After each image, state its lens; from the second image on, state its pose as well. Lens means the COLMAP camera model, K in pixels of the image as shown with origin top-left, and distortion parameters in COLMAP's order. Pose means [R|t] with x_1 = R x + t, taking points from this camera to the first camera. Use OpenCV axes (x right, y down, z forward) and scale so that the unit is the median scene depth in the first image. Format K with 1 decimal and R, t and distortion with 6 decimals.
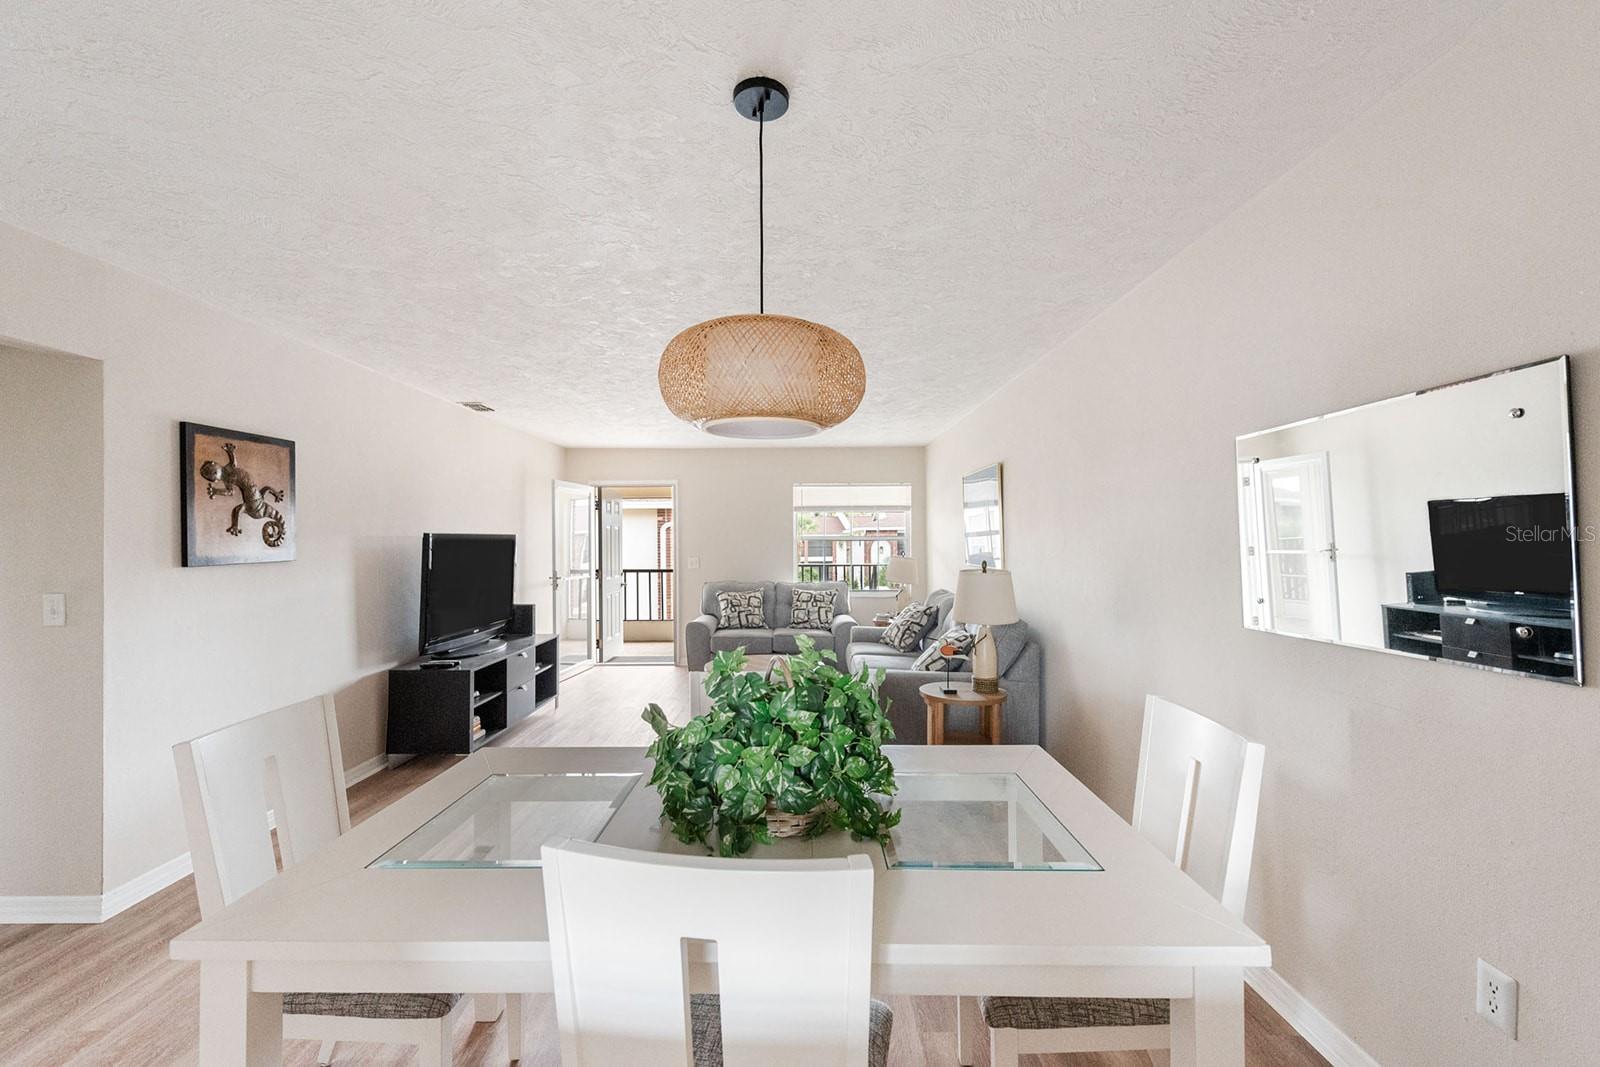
lens RADIAL K [[666.7, 0, 800.0], [0, 666.7, 533.5], [0, 0, 1]] dist [-0.000614, -0.000582]
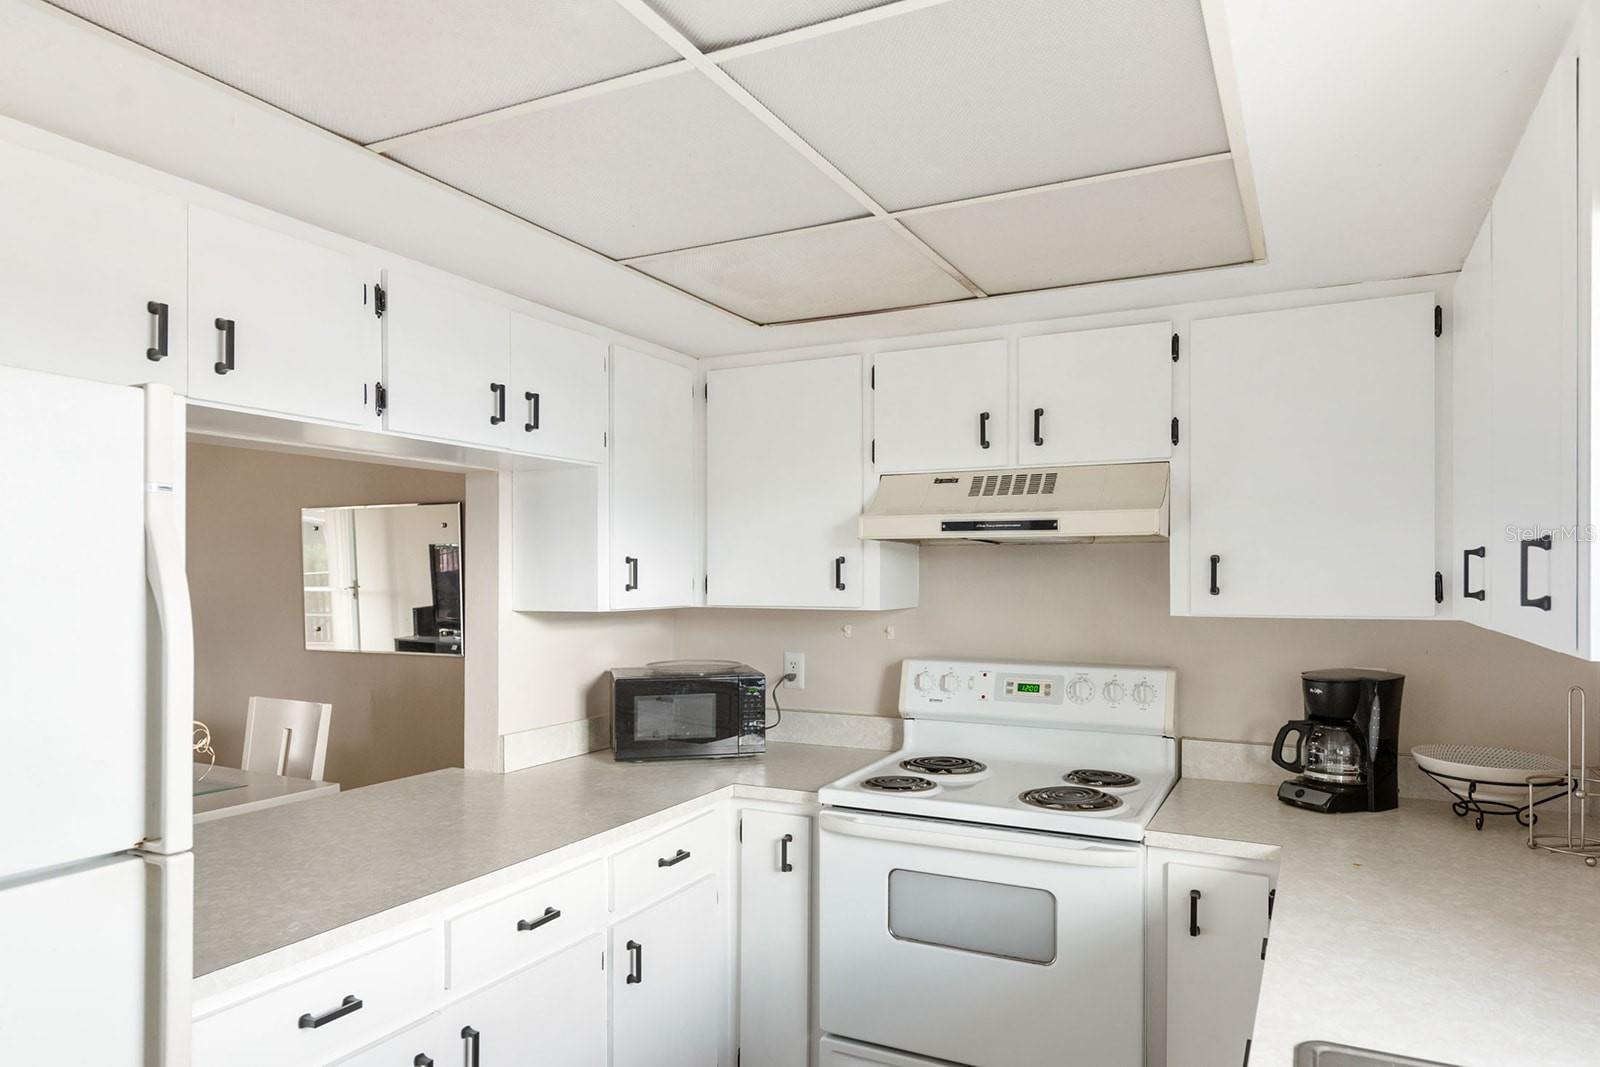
lens RADIAL K [[1012.4, 0, 800.0], [0, 1012.4, 533.5], [0, 0, 1]] dist [-0.001117, -0.000235]
pose [[0.458348, 0.036285, 0.888032, -0.264050], [-0.012361, 0.999330, -0.034453, -0.012502], [-0.888687, 0.004815, 0.458490, -0.310903]]
